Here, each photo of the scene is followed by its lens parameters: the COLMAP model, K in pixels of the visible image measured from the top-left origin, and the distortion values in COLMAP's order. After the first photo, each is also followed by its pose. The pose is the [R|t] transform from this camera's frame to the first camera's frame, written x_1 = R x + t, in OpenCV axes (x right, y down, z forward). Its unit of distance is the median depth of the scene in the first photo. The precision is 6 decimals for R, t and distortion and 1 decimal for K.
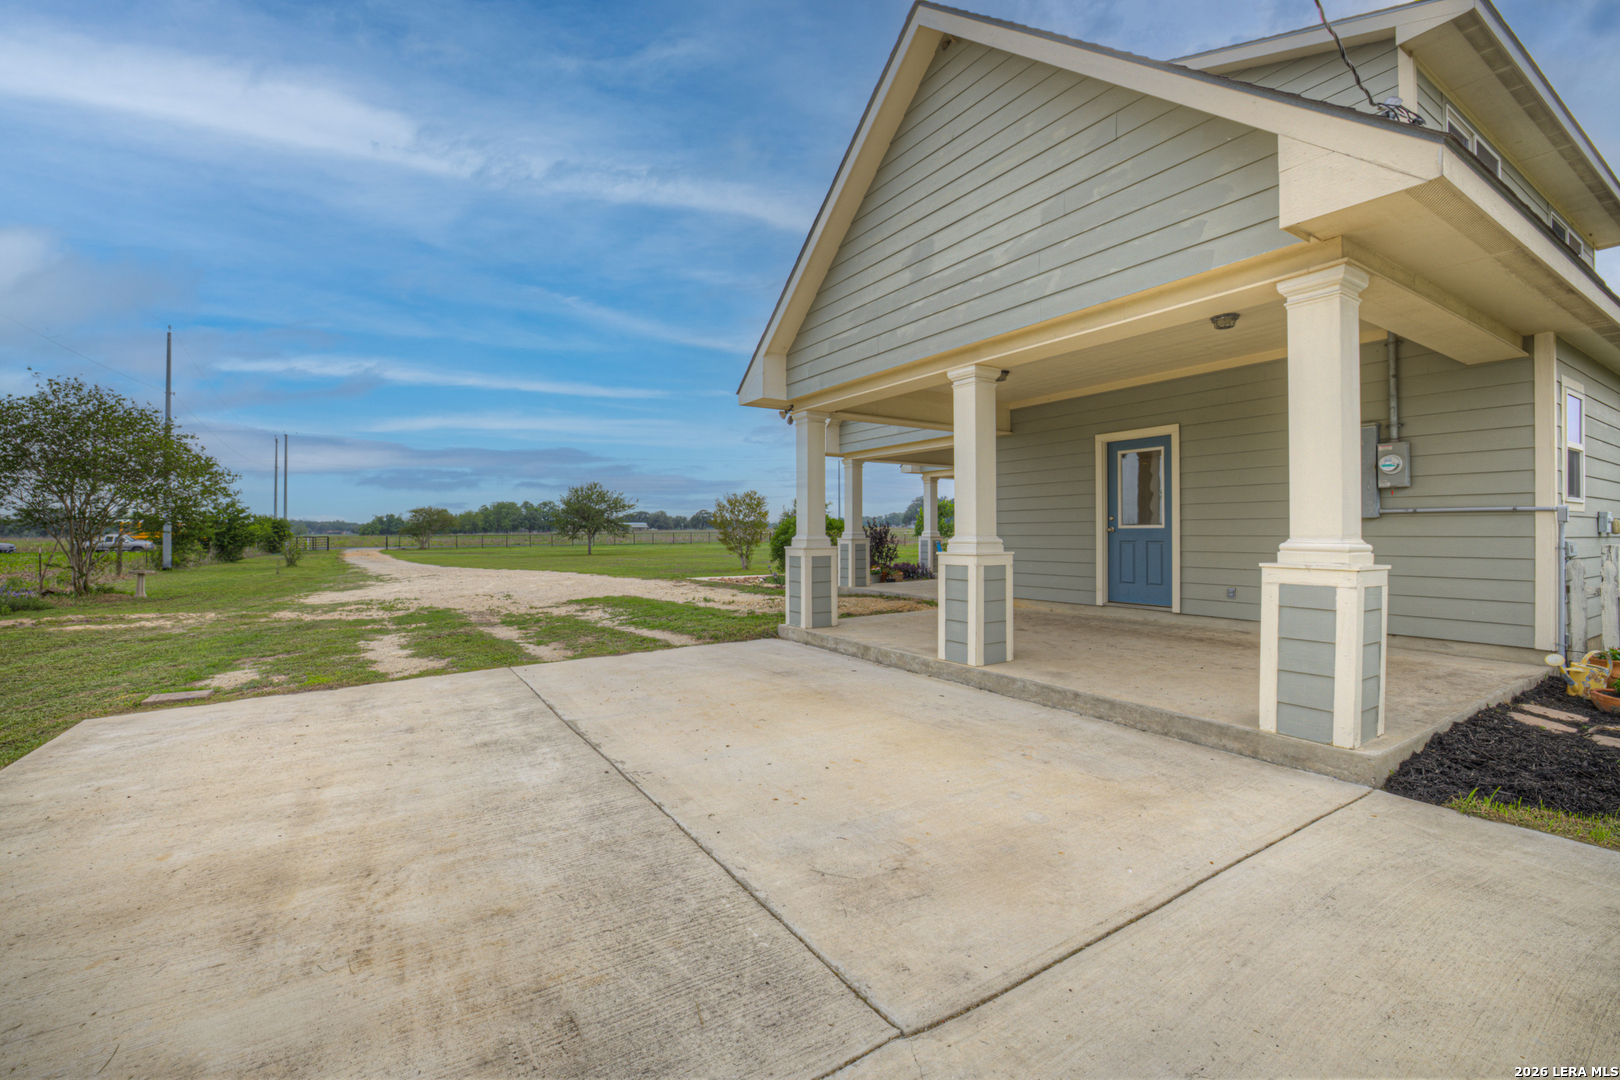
lens RADIAL K [[698.4, 0, 805.5], [0, 698.4, 531.6], [0, 0, 1]] dist [-0.048671, 0.019248]
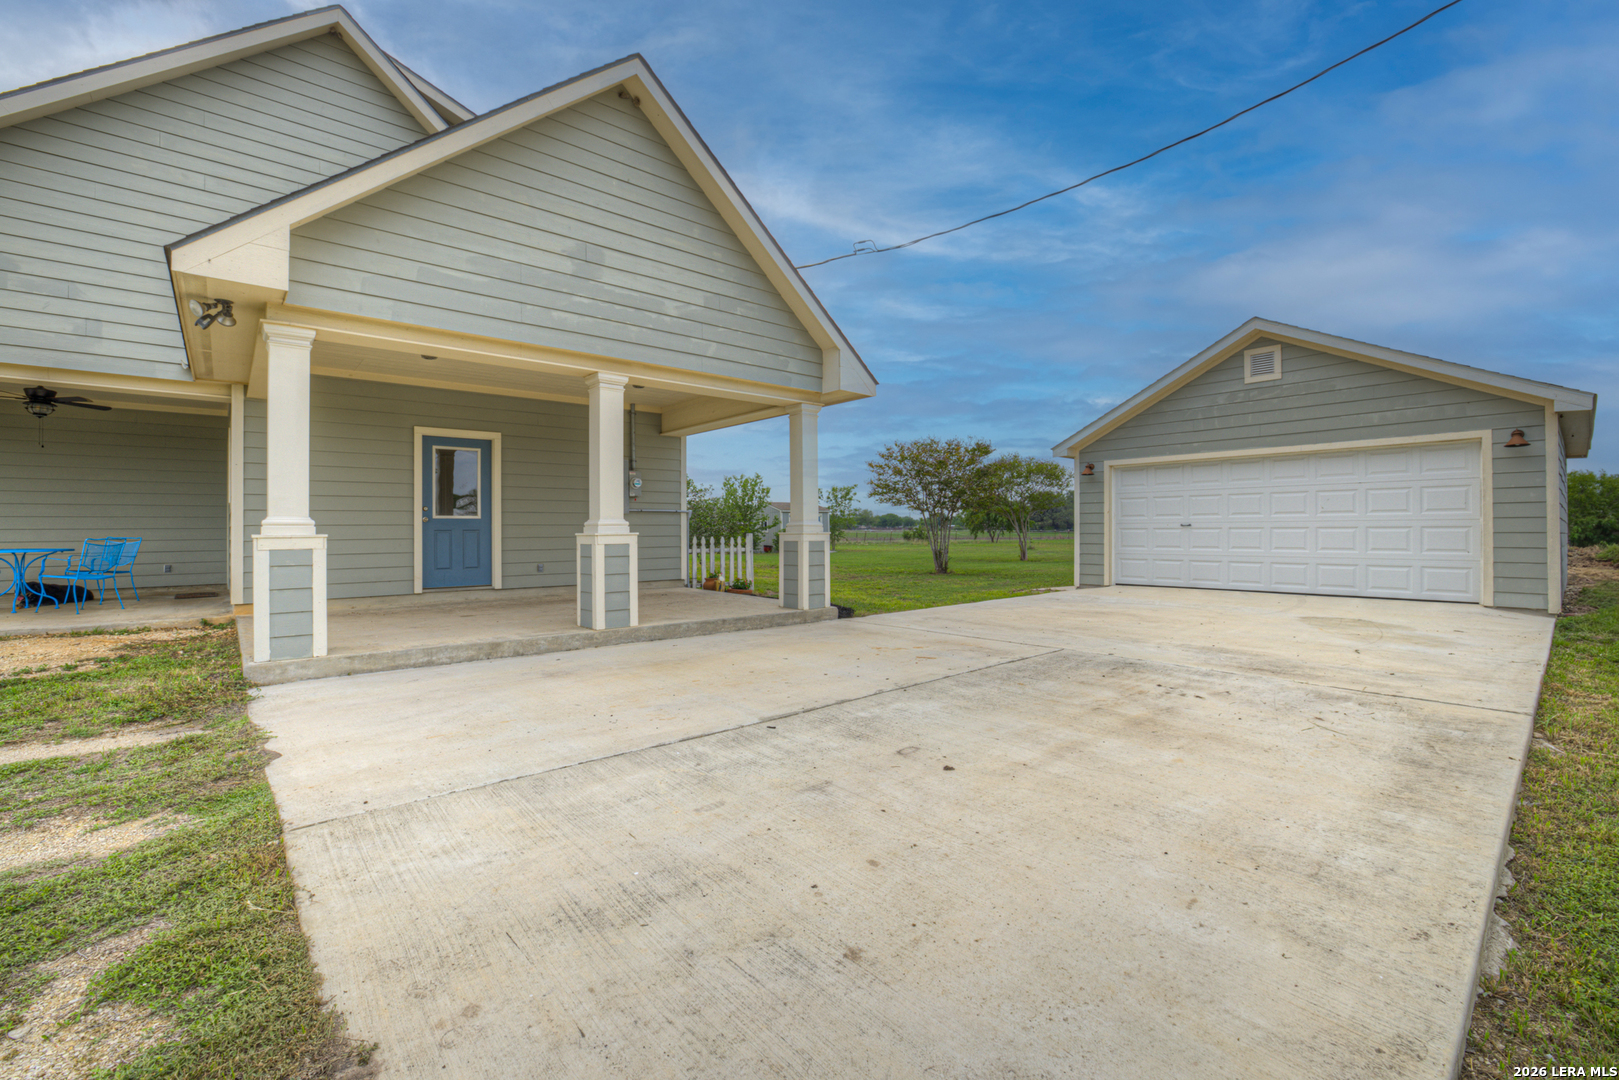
lens RADIAL K [[679.1, 0, 811.0], [0, 679.1, 528.0], [0, 0, 1]] dist [-0.065011, 0.026709]
pose [[-0.150943, 0.009075, 0.988501, -0.972296], [0.007948, 0.999937, -0.007966, 0.034552], [-0.988510, 0.006654, -0.151006, 0.877009]]
